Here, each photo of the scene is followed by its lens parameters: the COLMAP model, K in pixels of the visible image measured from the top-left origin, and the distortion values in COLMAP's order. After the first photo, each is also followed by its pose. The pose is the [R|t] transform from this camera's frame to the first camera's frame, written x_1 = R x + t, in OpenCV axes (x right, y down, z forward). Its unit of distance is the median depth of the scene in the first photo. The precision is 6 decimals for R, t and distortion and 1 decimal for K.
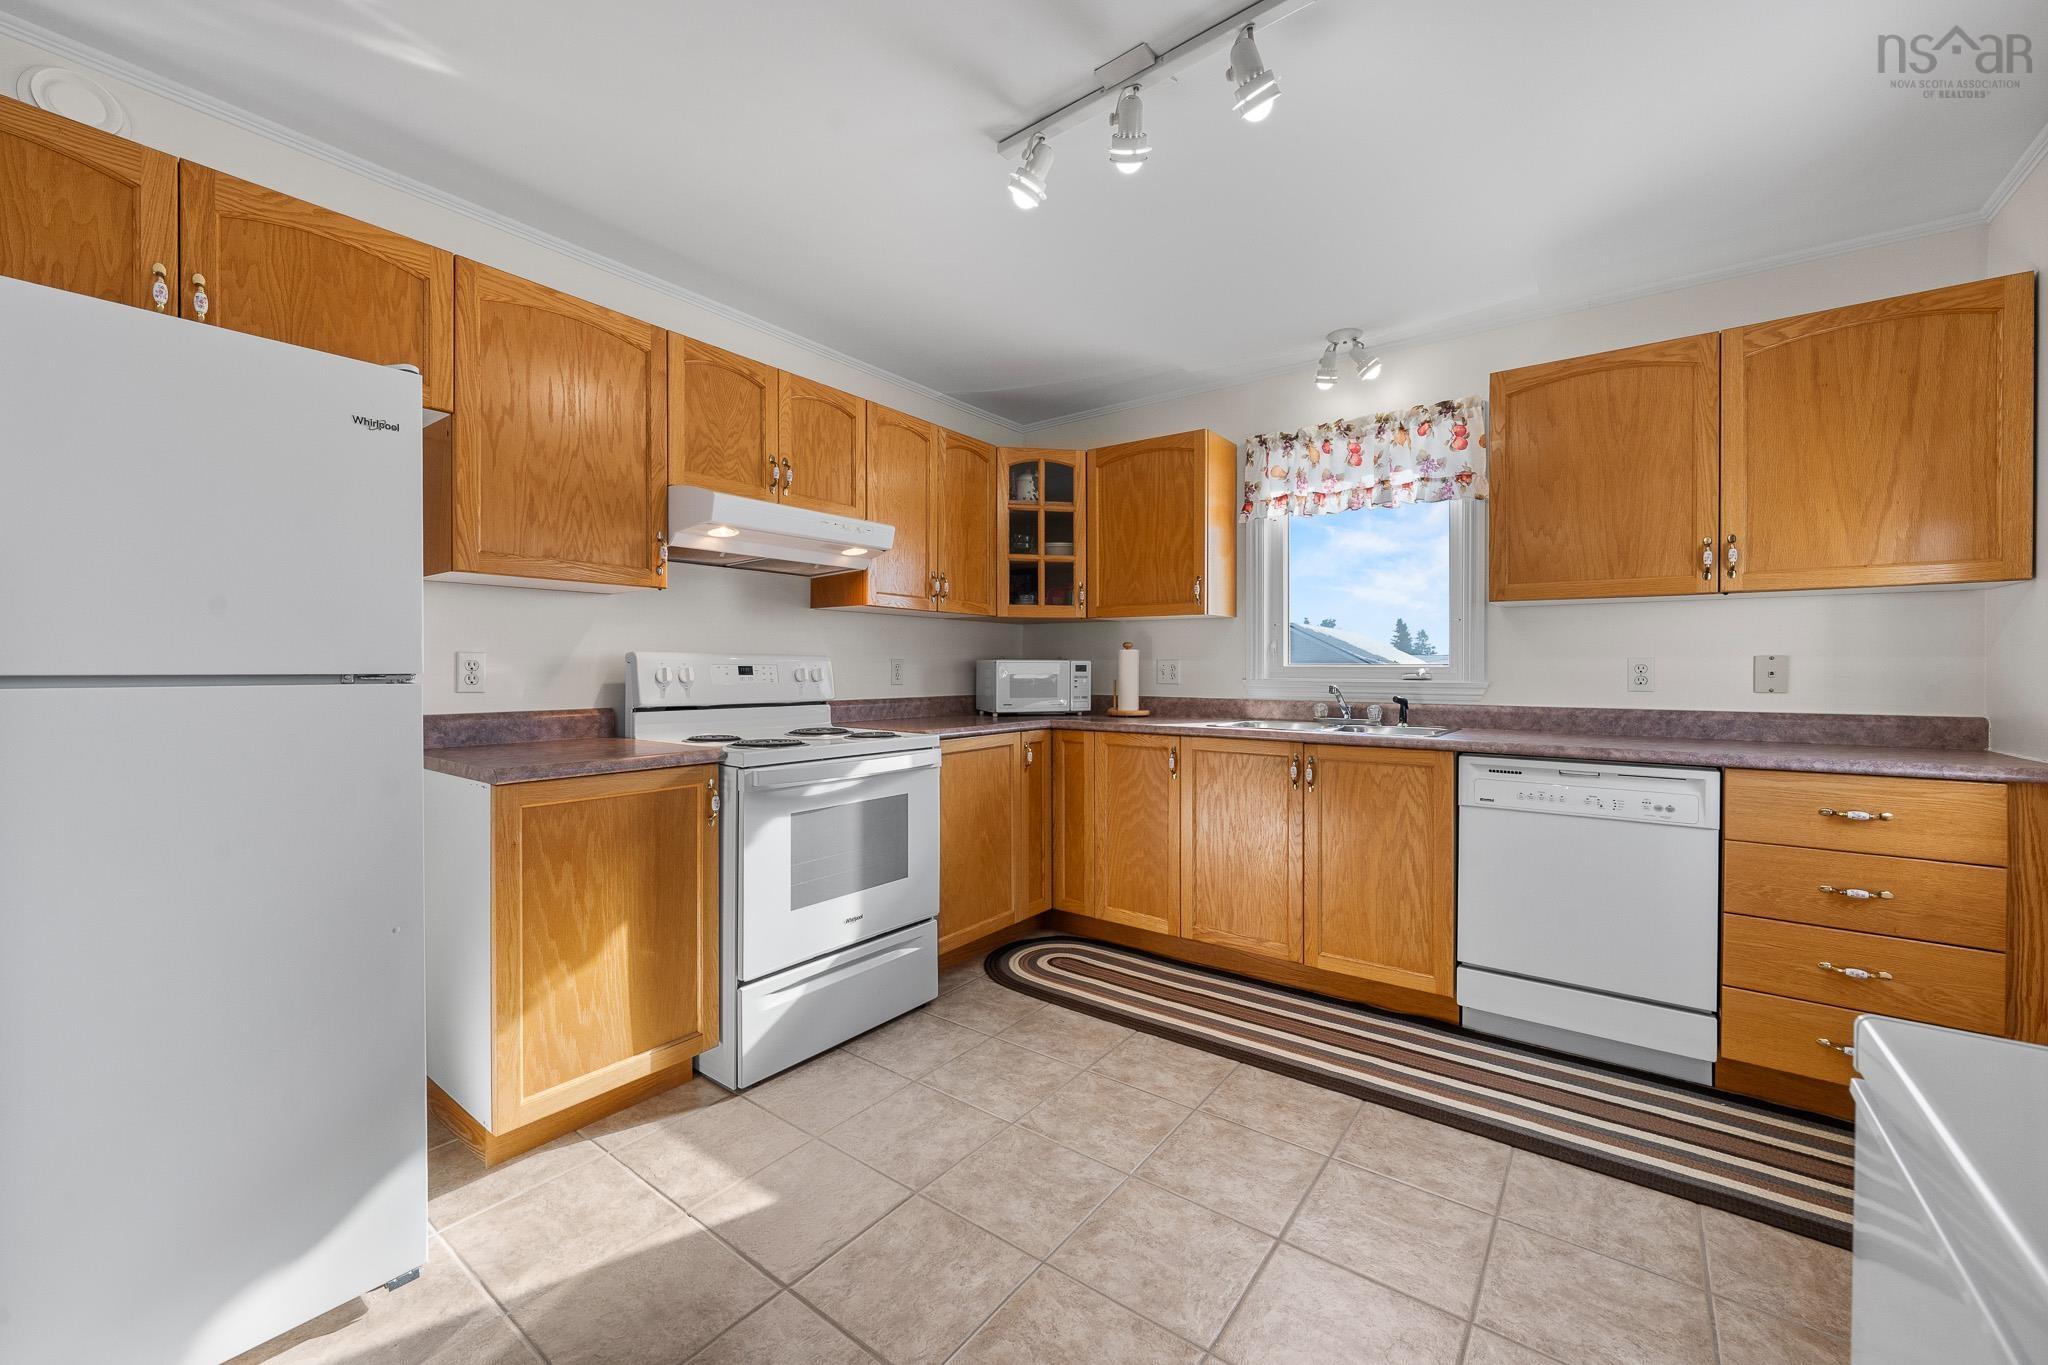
lens RADIAL K [[799.5, 0, 1021.1], [0, 799.5, 670.8], [0, 0, 1]] dist [-0.000517, -0.000102]
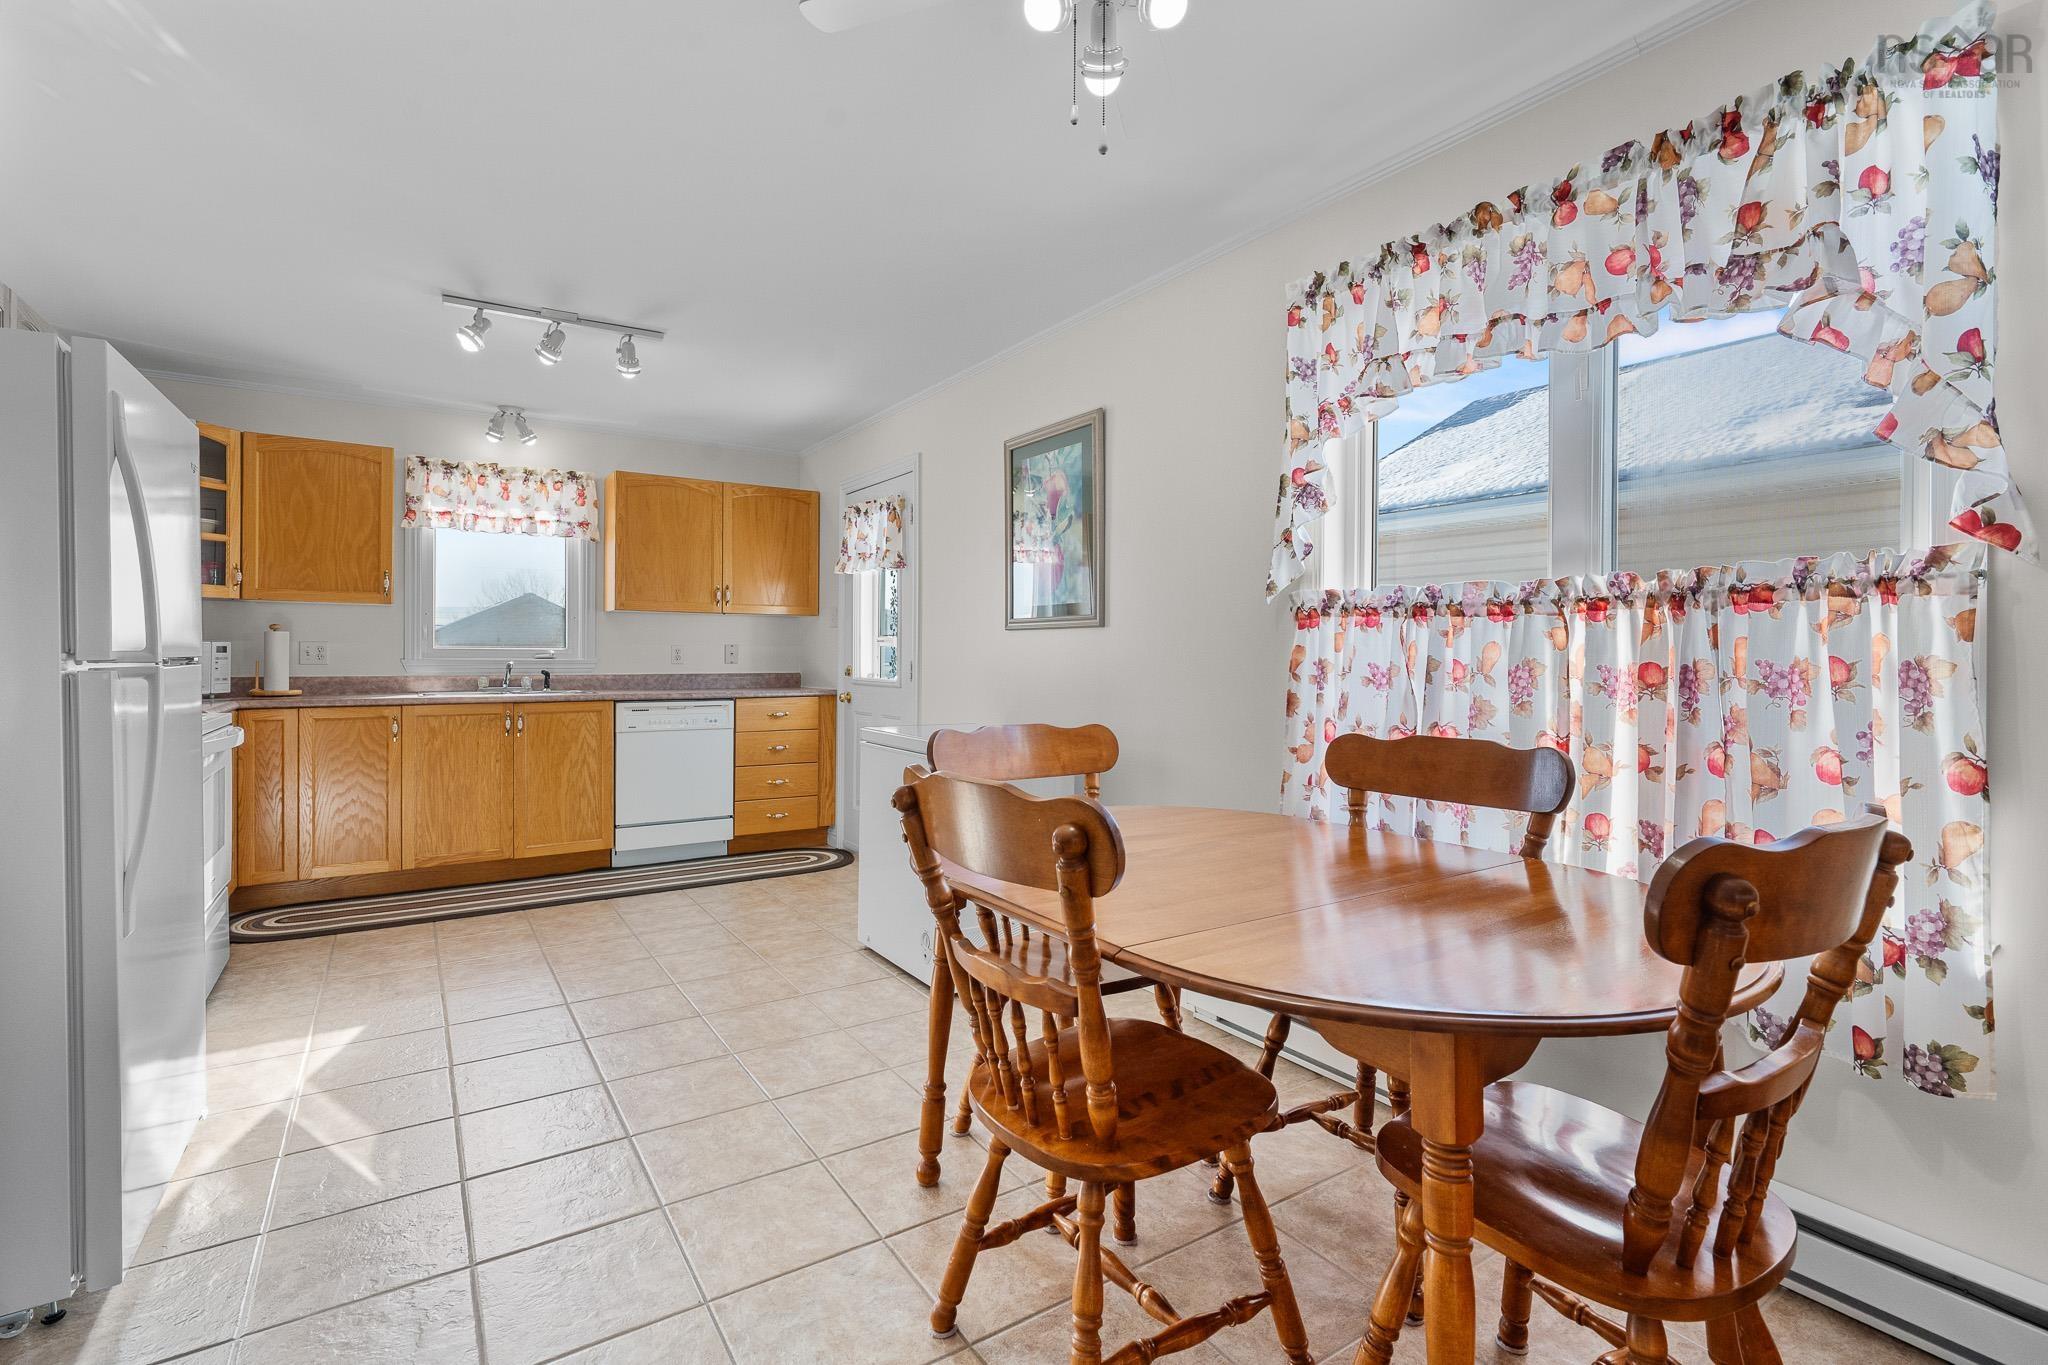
lens RADIAL K [[938.4, 0, 1020.1], [0, 938.4, 654.0], [0, 0, 1]] dist [-0.001388, -0.000124]
pose [[0.331645, -0.001819, 0.943403, -0.975636], [-0.002114, 0.999994, 0.002672, -0.003628], [-0.943402, -0.002881, 0.331639, -0.427920]]
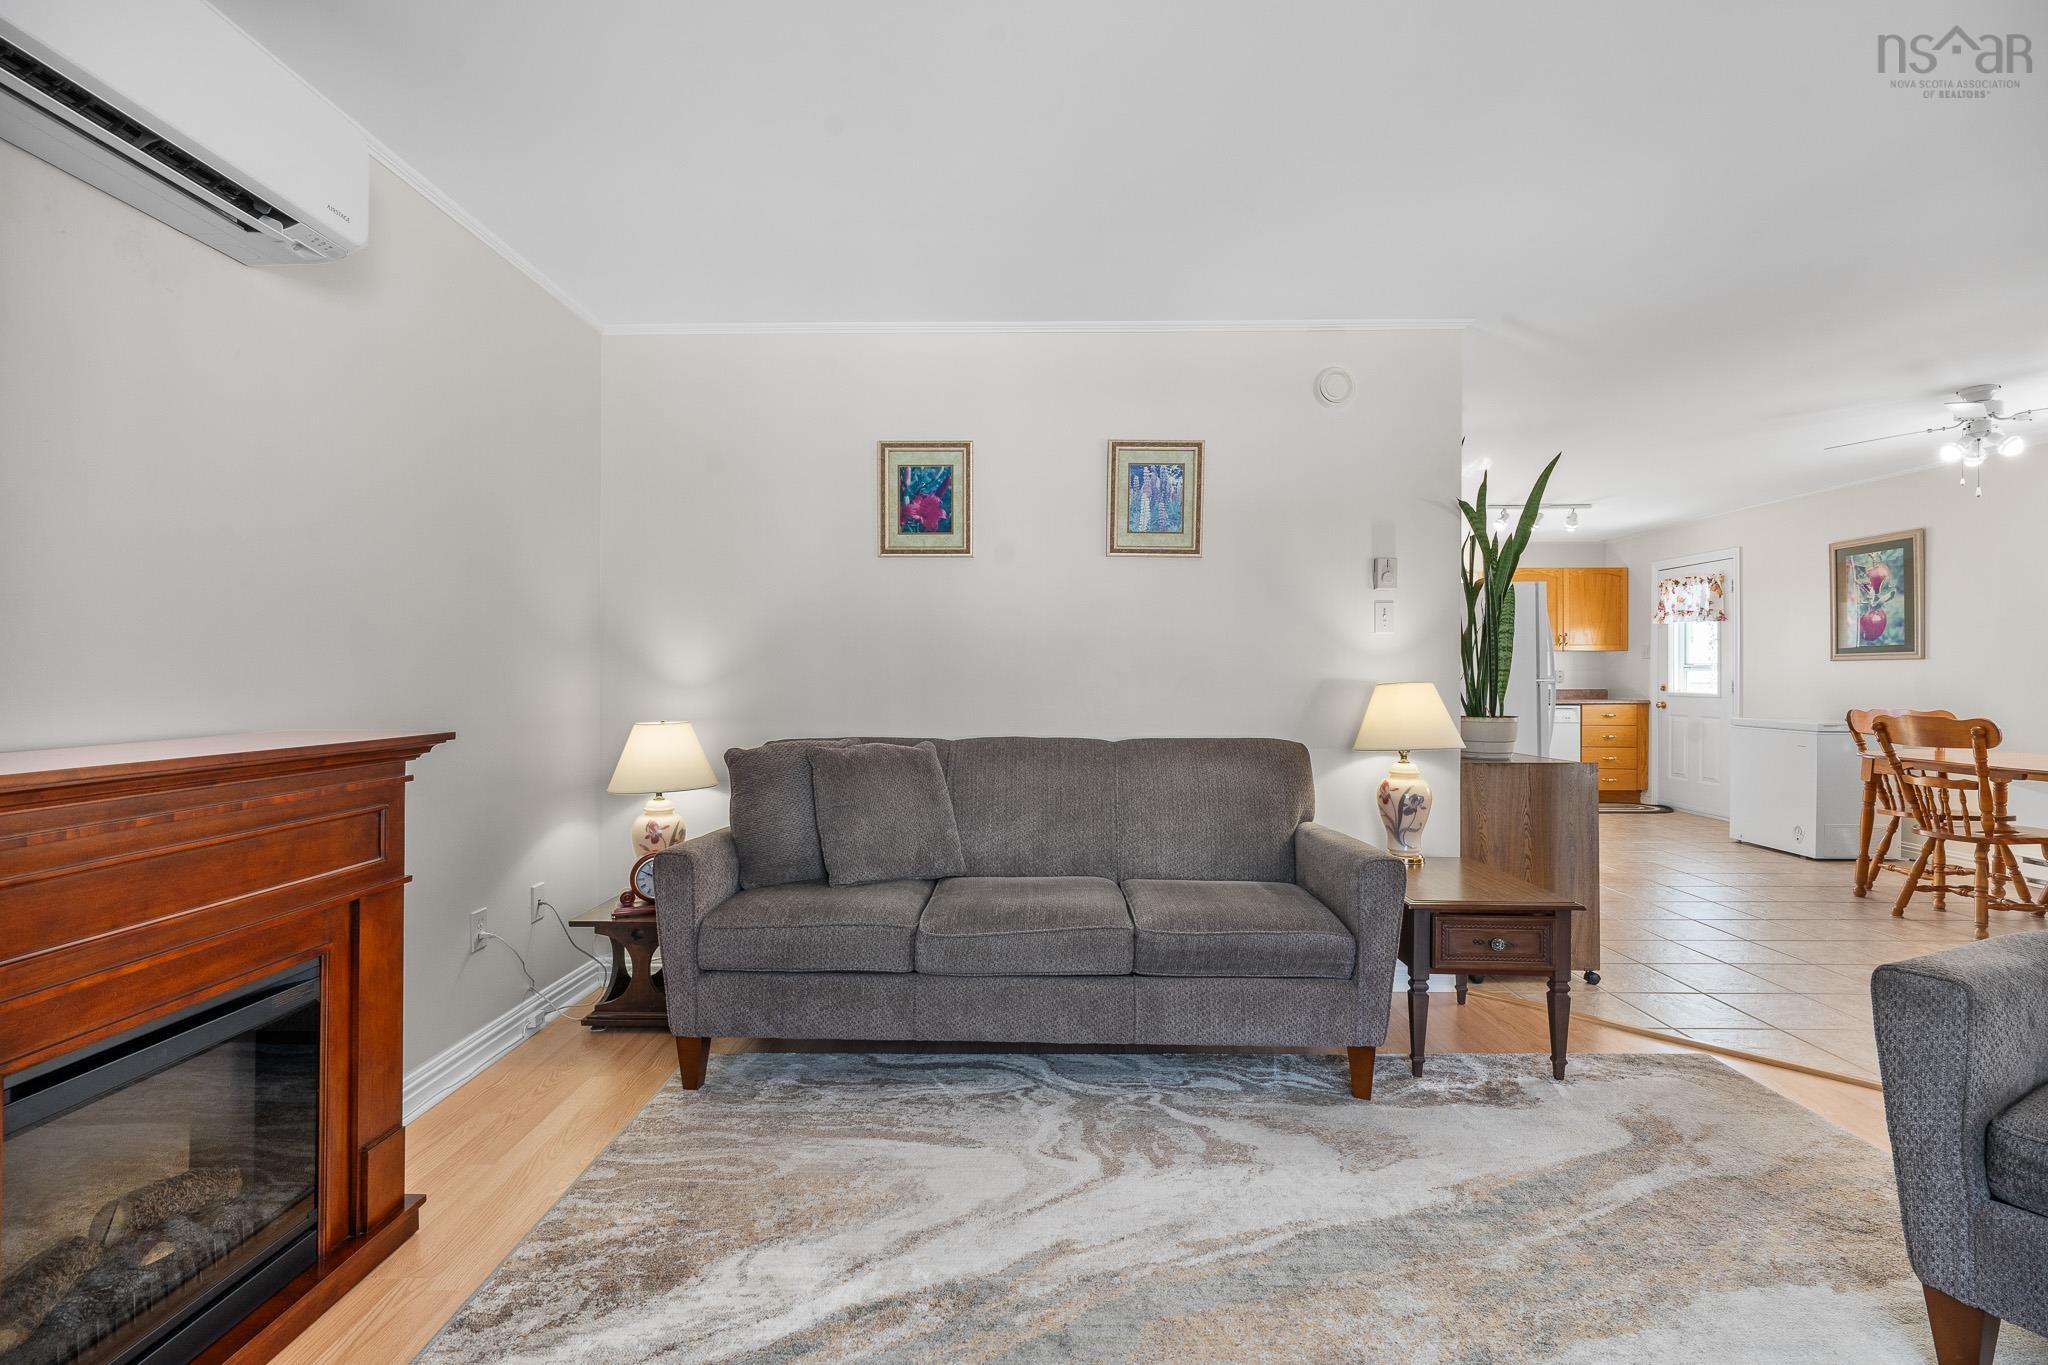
lens RADIAL K [[914.6, 0, 1018.9], [0, 914.6, 674.6], [0, 0, 1]] dist [-0.001387, -0.000058]
pose [[0.807266, -0.002336, 0.590184, -2.678015], [0.003185, 0.999995, -0.000398, -0.008164], [-0.590180, 0.002201, 0.807269, -0.578174]]
